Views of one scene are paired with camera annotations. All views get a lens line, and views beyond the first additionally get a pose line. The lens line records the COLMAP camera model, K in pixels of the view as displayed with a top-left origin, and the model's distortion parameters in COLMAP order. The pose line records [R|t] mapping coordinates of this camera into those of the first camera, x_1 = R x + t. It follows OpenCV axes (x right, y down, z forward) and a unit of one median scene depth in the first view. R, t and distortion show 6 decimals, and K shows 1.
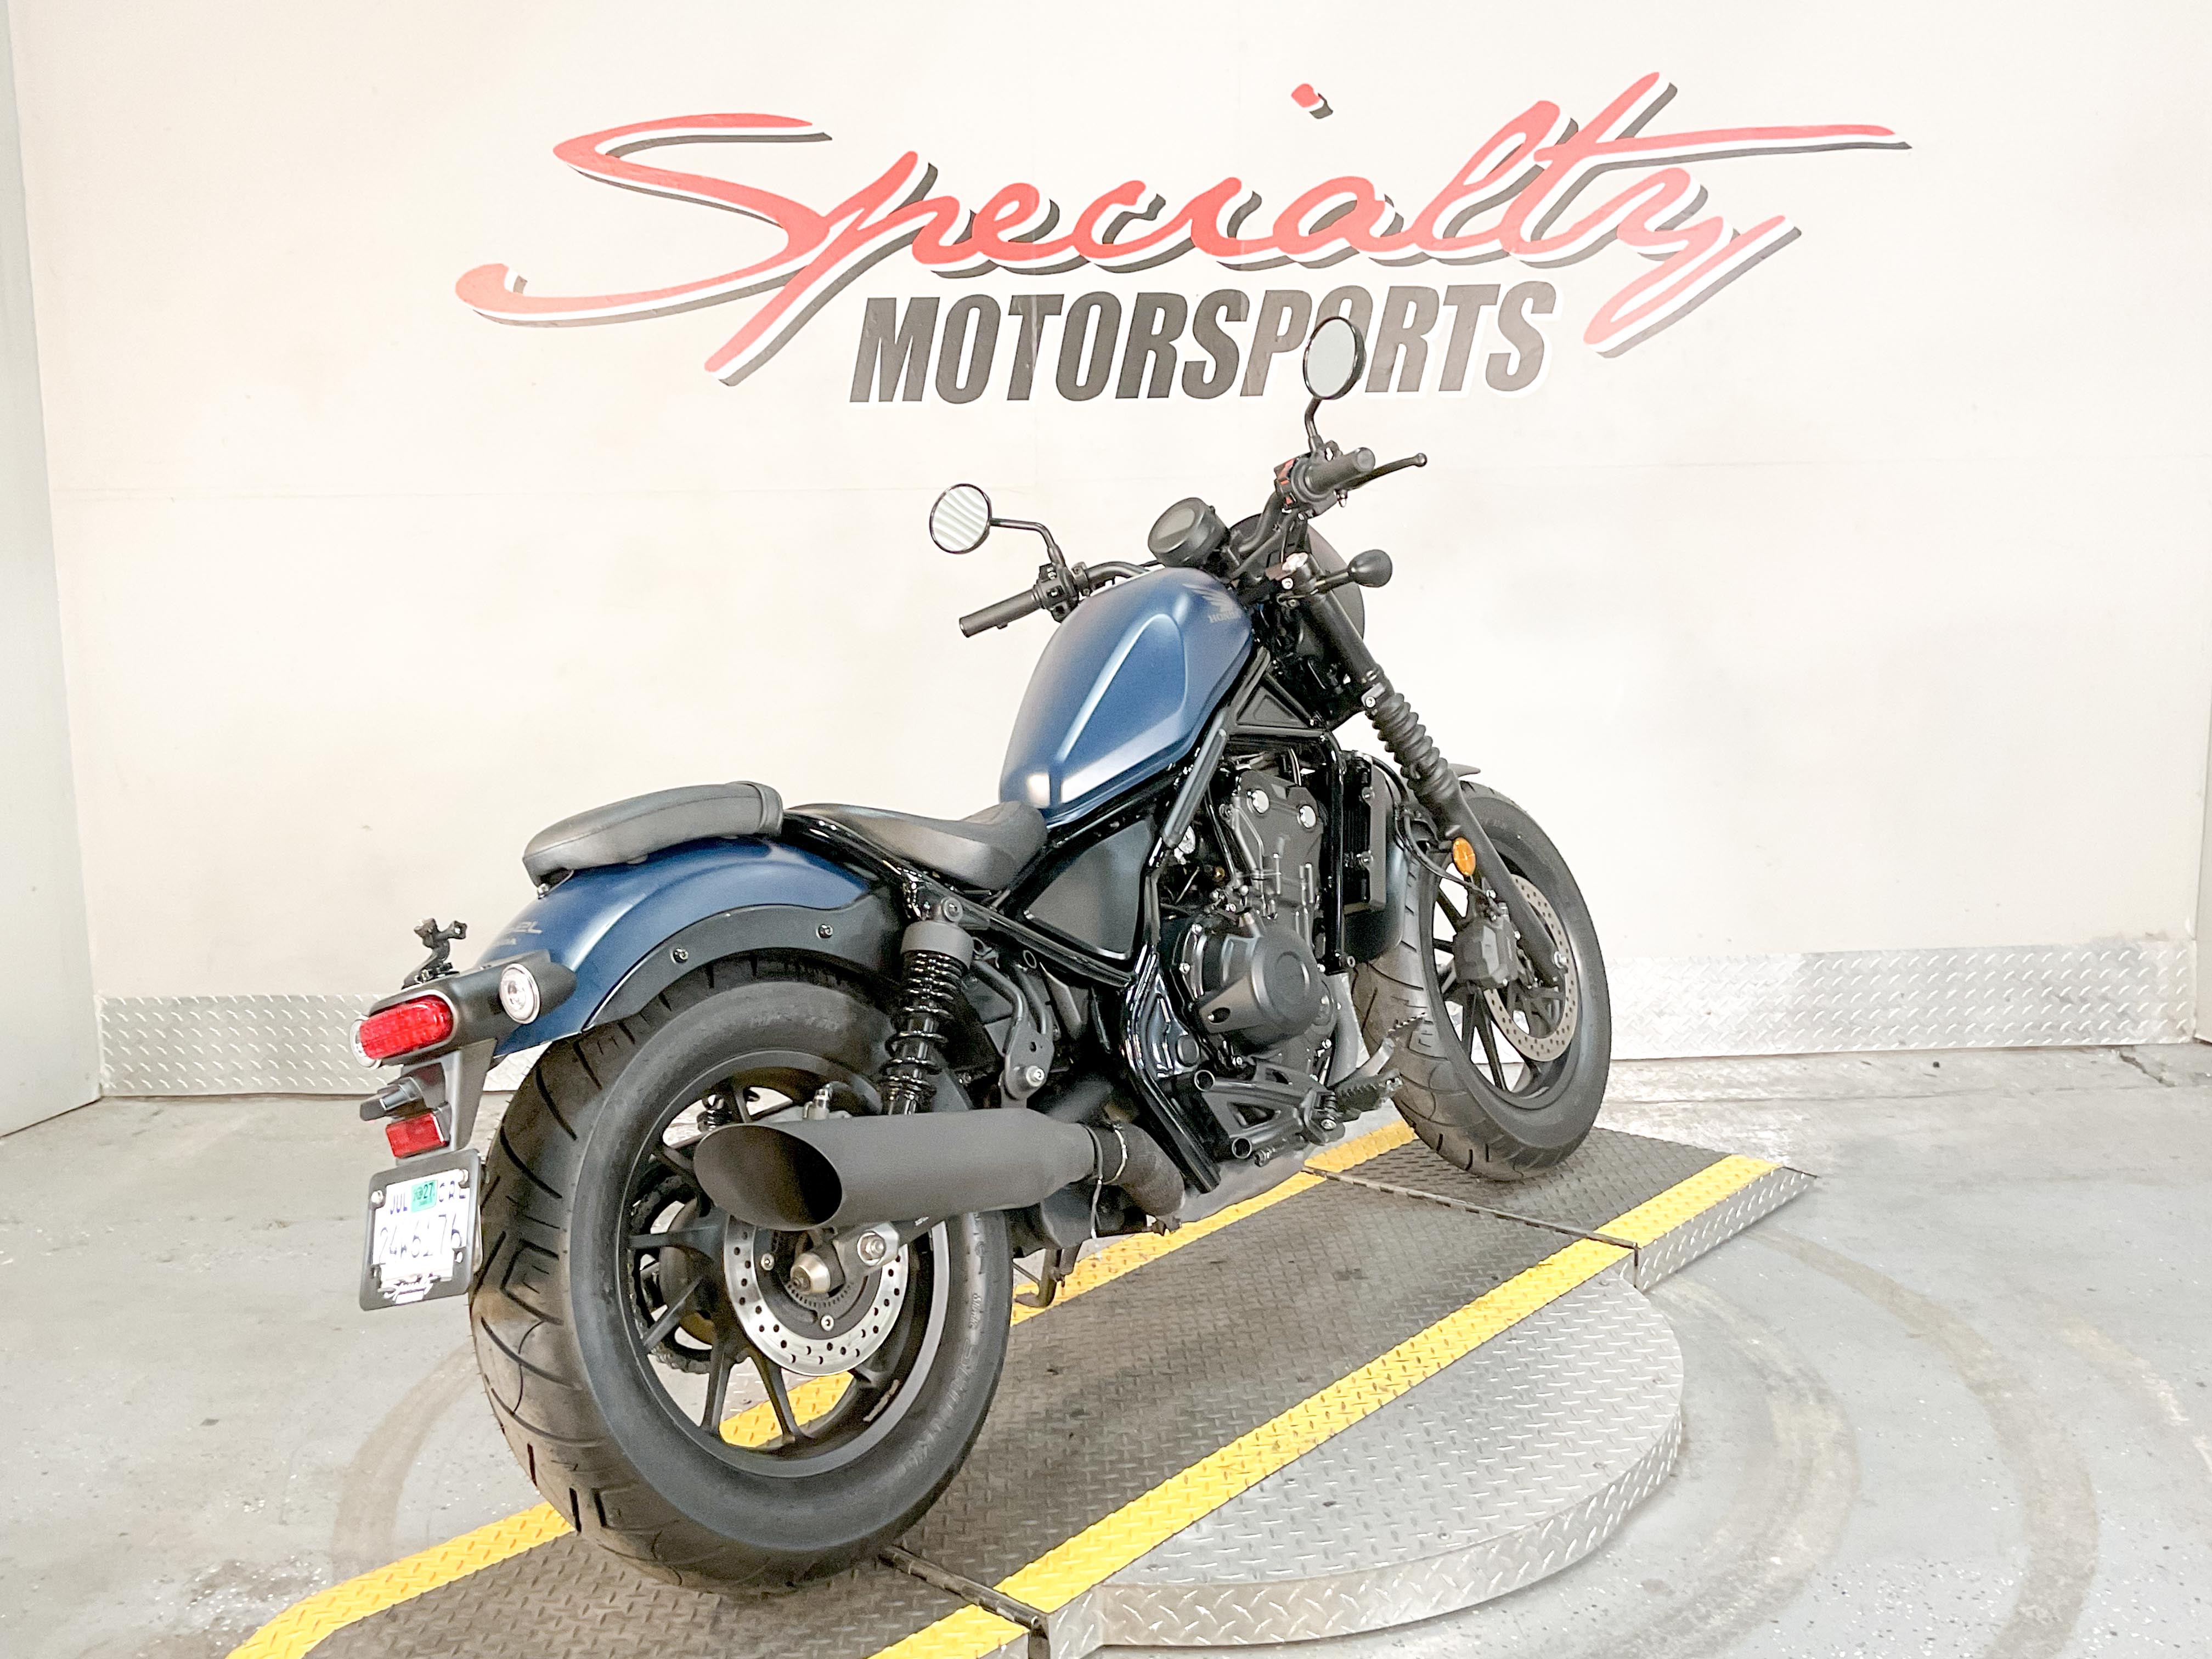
lens RADIAL K [[2165.5, 0, 1095.5], [0, 2165.5, 831.6], [0, 0, 1]] dist [0.030873, -0.088929]
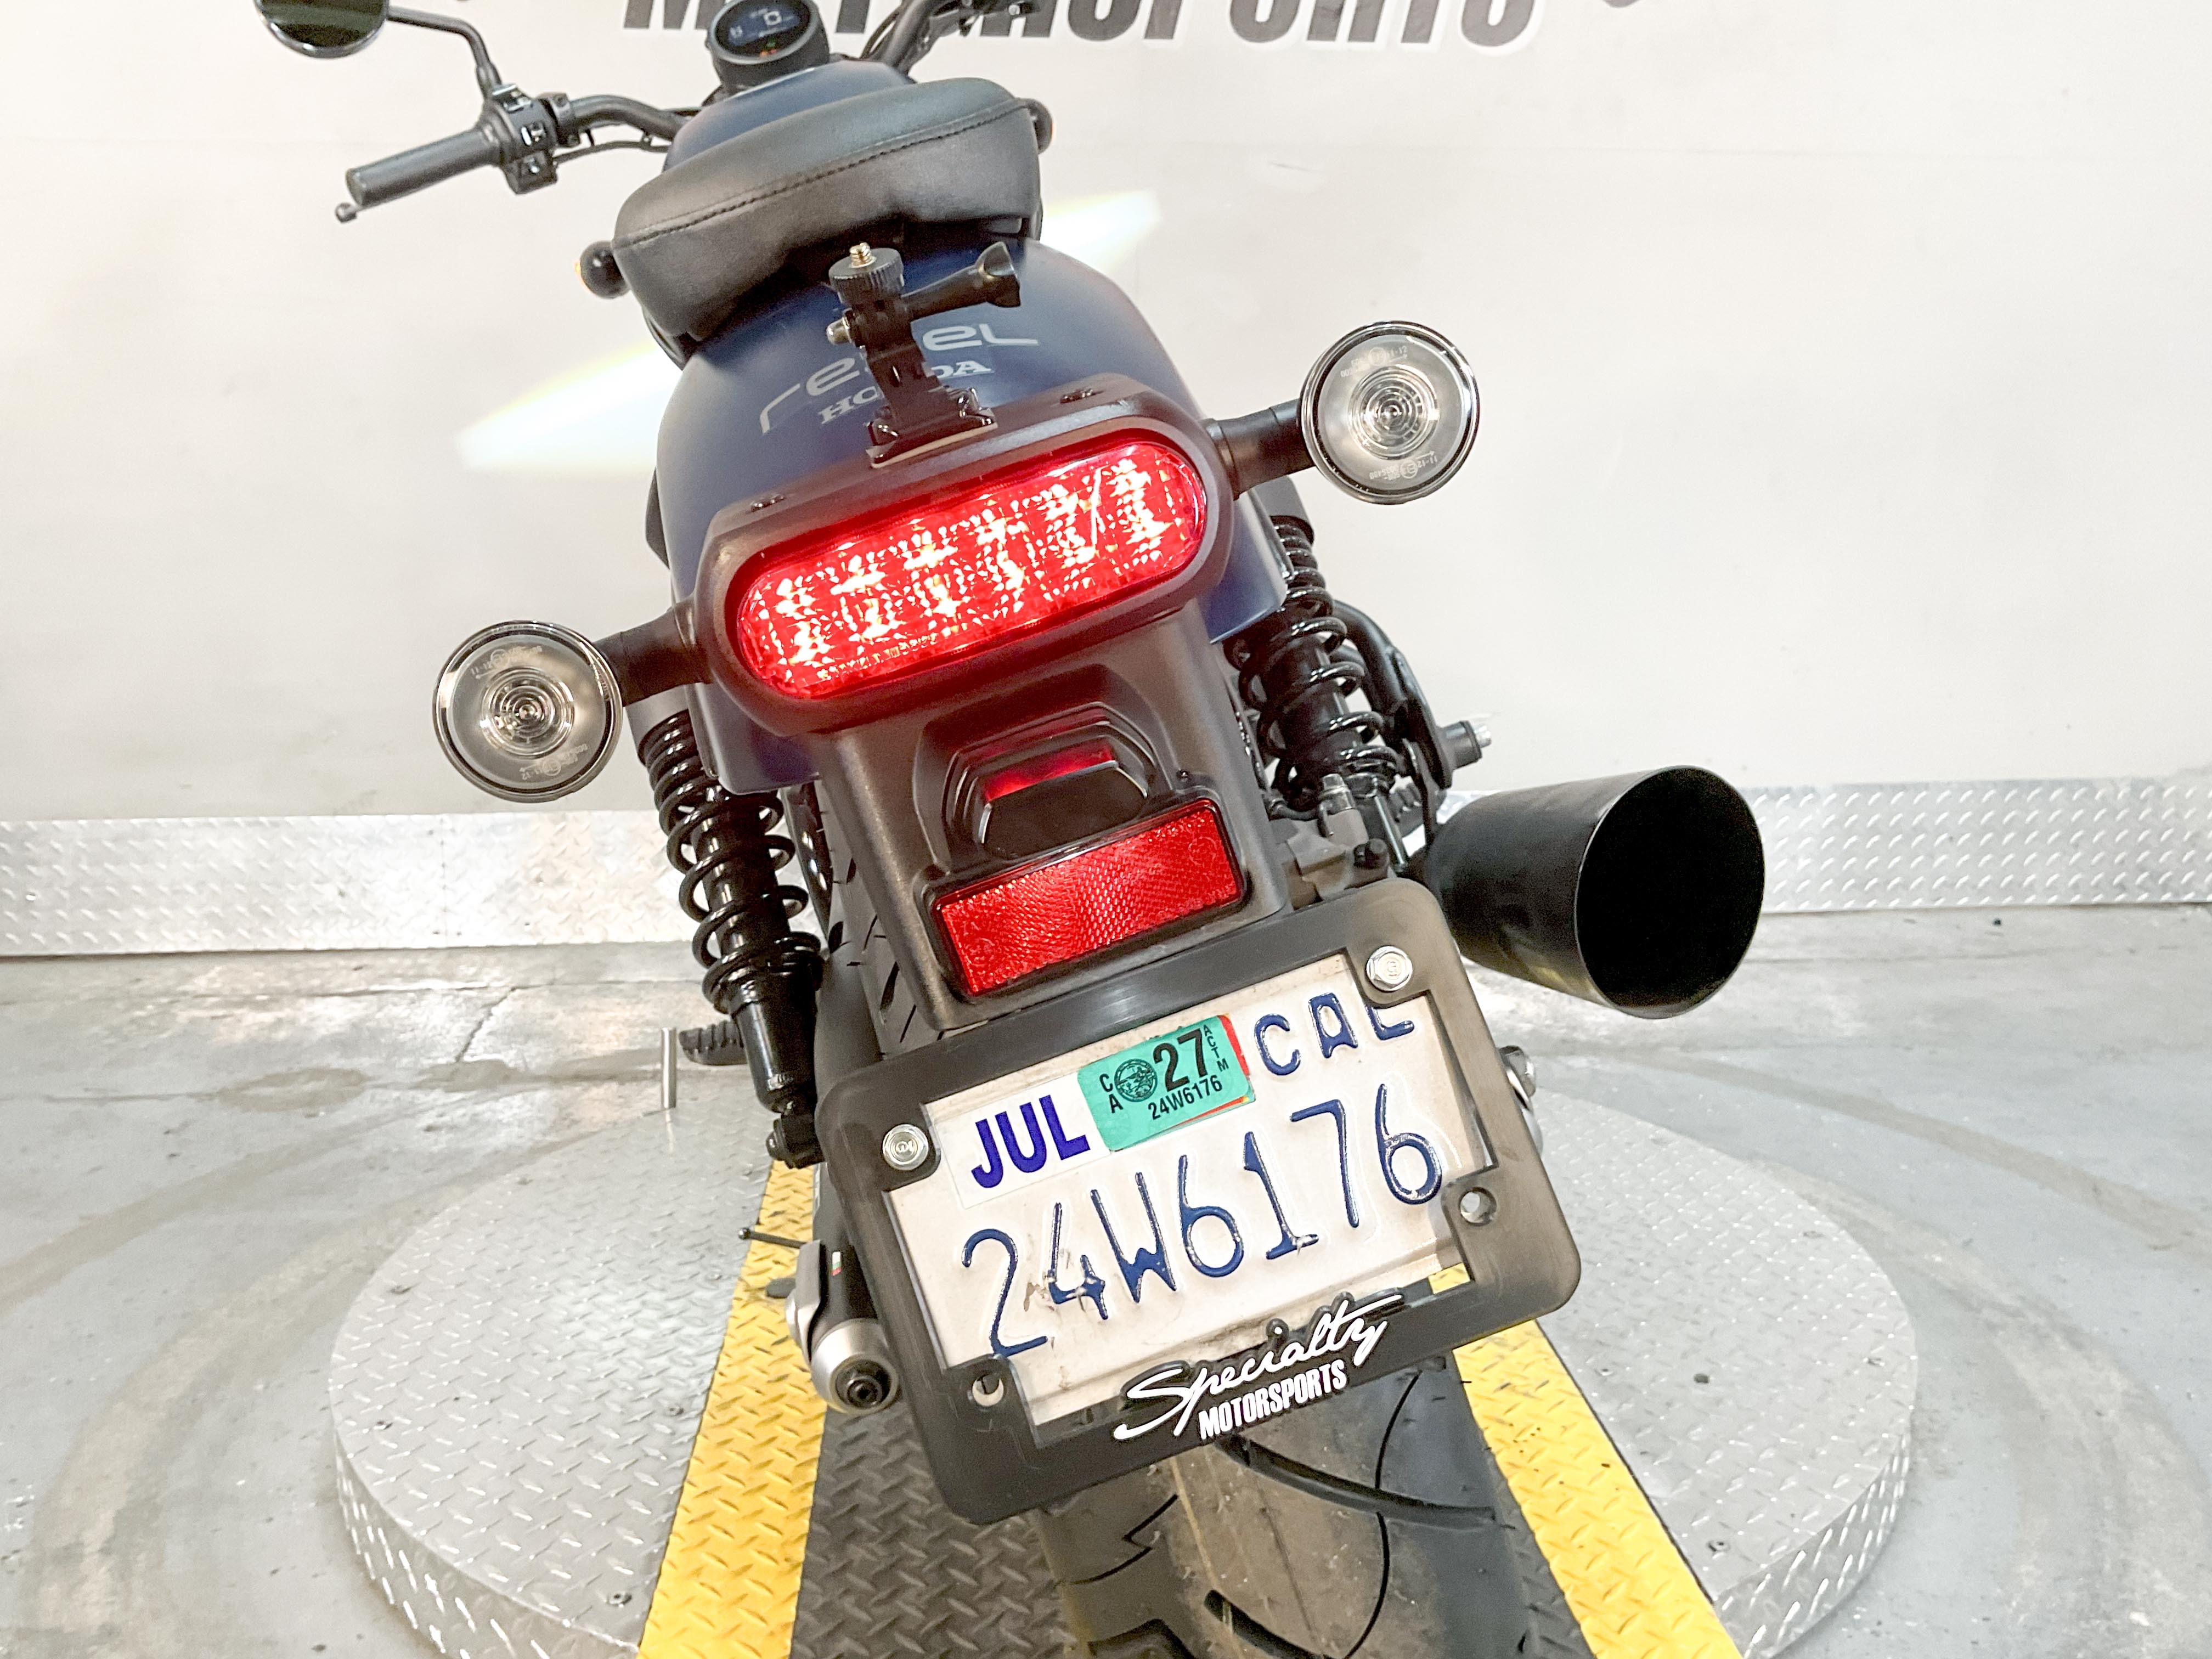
lens RADIAL K [[2080.1, 0, 1093.6], [0, 2080.1, 831.4], [0, 0, 1]] dist [0.008198, -0.058404]
pose [[0.996625, 0.008001, 0.081701, -0.008520], [-0.009124, 0.999869, 0.013375, 0.068825], [-0.081583, -0.014075, 0.996567, 0.272312]]
